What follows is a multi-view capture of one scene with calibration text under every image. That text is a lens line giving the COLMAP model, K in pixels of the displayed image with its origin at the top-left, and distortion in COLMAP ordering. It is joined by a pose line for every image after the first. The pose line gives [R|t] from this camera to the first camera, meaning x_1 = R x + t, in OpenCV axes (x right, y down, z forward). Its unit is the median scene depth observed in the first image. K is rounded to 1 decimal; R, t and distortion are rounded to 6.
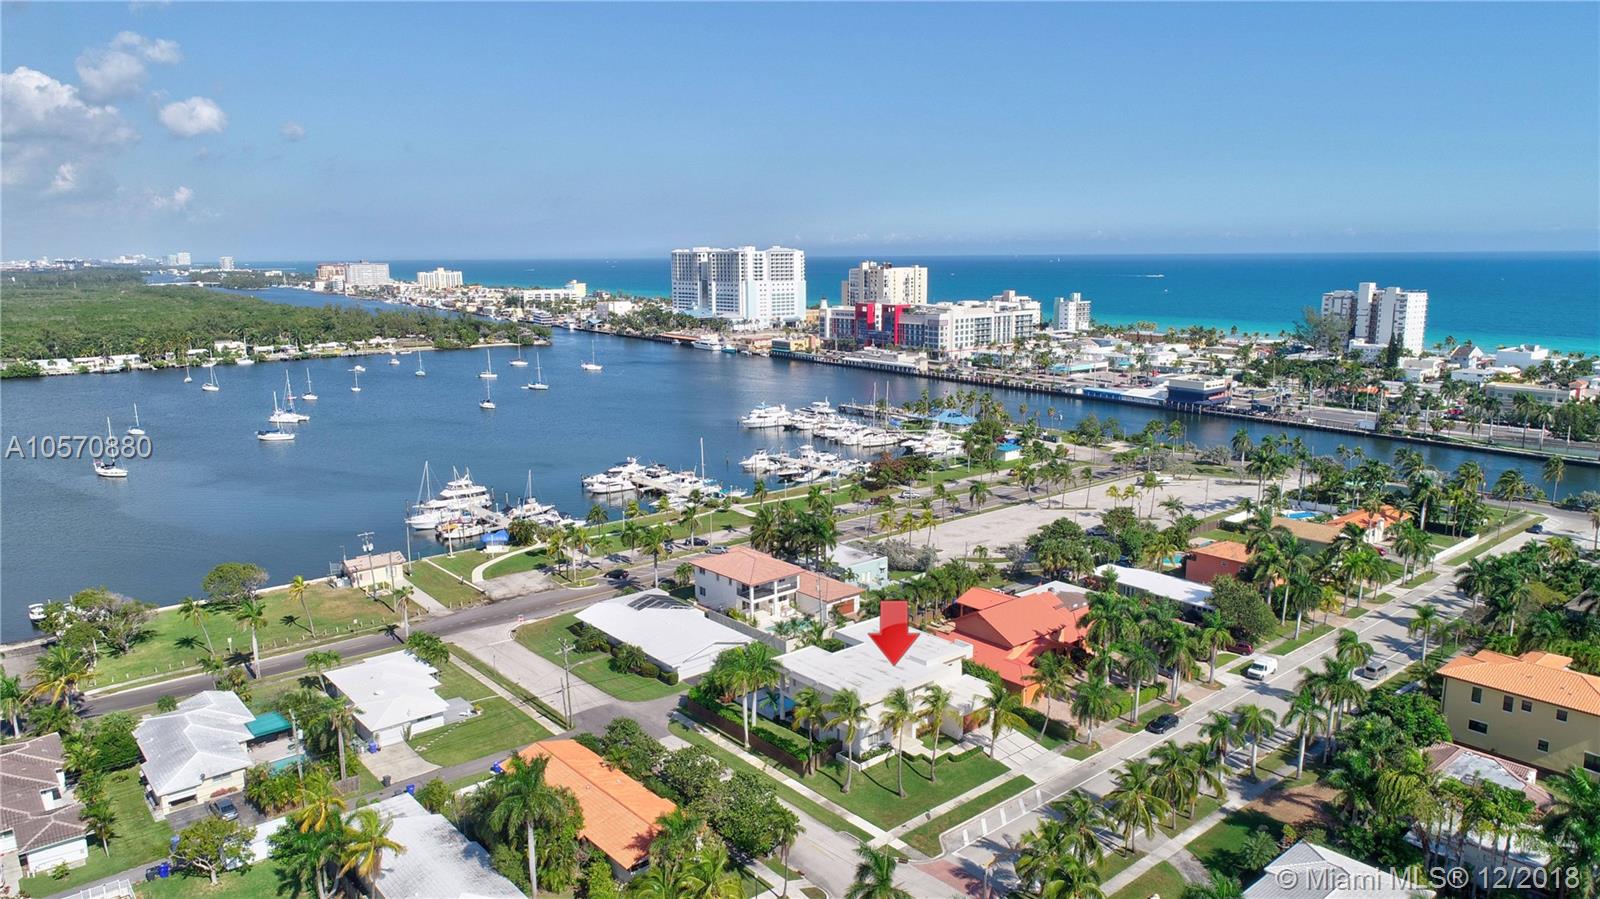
lens RADIAL K [[1052.6, 0, 800.0], [0, 1052.6, 449.5], [0, 0, 1]] dist [-0.001029, 0.000052]
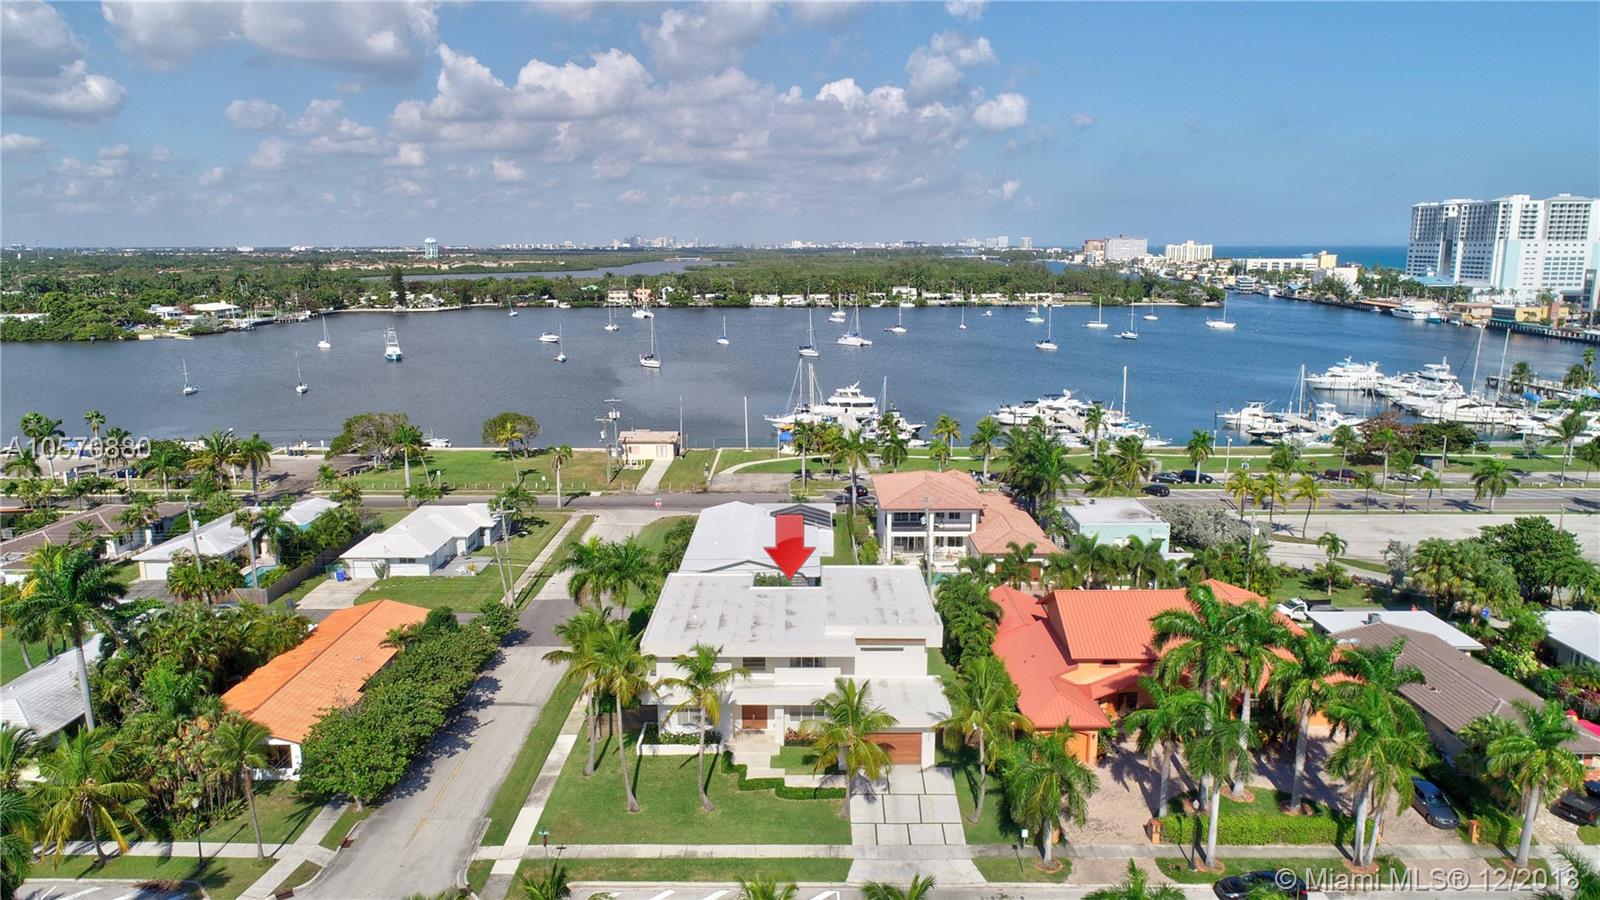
lens RADIAL K [[1052.6, 0, 800.0], [0, 1052.6, 450.0], [0, 0, 1]] dist [-0.001029, 0.000052]
pose [[0.758442, 0.128422, -0.638962, 0.113505], [-0.118531, 0.991224, 0.058527, 0.016200], [0.640871, 0.031348, 0.767008, 0.125286]]
